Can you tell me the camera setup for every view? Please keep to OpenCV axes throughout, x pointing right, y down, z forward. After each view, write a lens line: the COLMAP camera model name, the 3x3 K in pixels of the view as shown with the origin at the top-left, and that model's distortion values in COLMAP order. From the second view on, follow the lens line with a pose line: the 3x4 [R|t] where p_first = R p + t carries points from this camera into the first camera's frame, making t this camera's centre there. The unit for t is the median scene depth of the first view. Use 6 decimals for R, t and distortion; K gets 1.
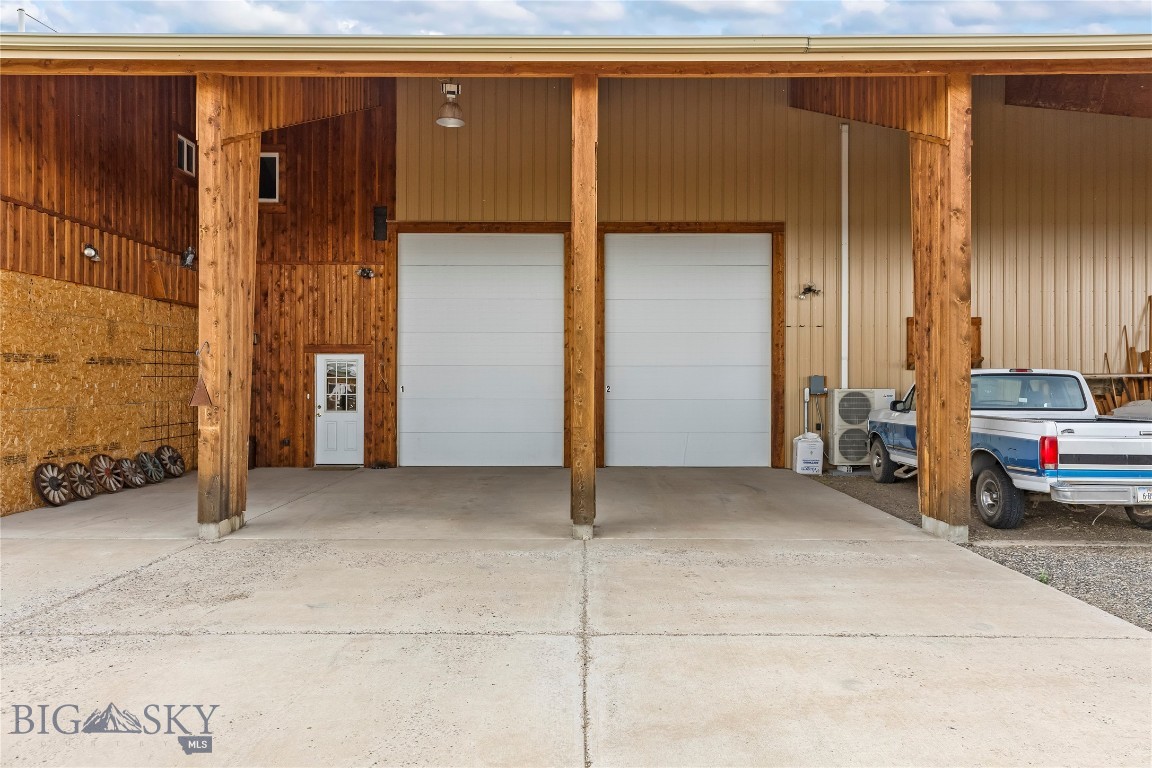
lens RADIAL K [[774.4, 0, 576.0], [0, 774.4, 384.0], [0, 0, 1]] dist [0.003322, 0.002366]
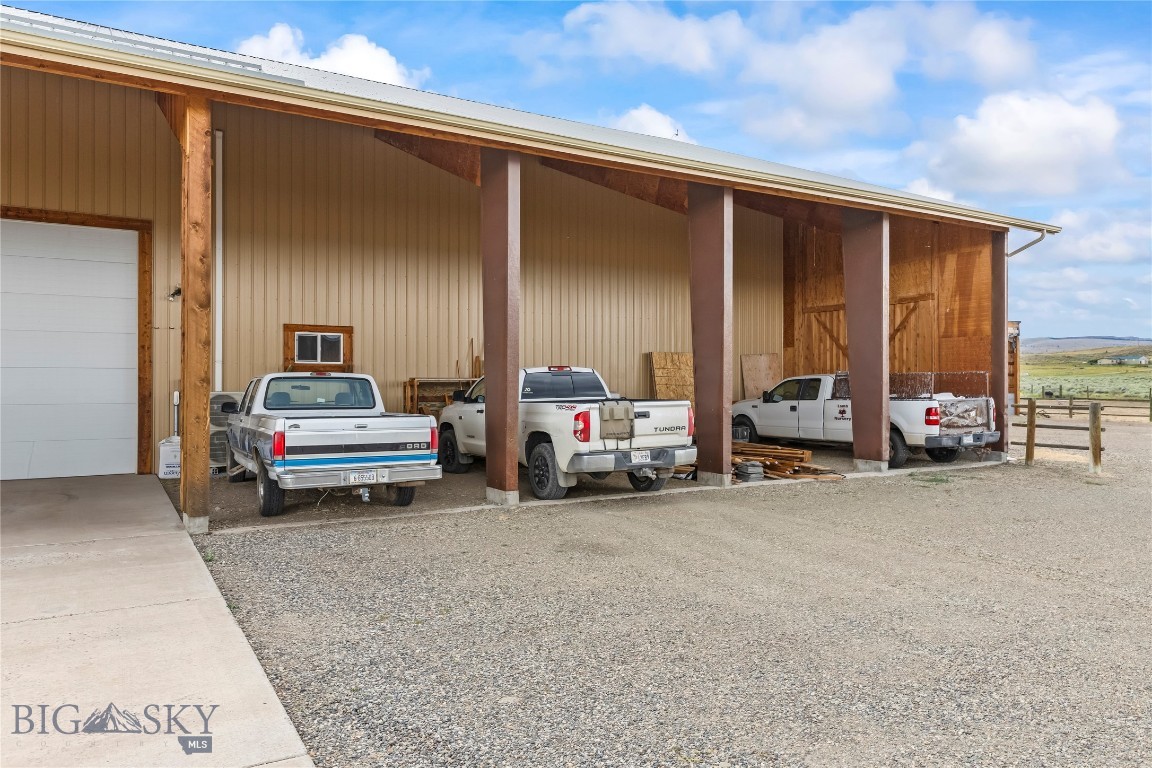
lens RADIAL K [[774.0, 0, 577.5], [0, 774.0, 390.5], [0, 0, 1]] dist [0.004560, 0.000226]
pose [[0.851046, -0.004227, 0.525074, 0.304329], [0.003323, 0.999991, 0.002664, 0.004775], [-0.525080, -0.000523, 0.851053, -0.154536]]
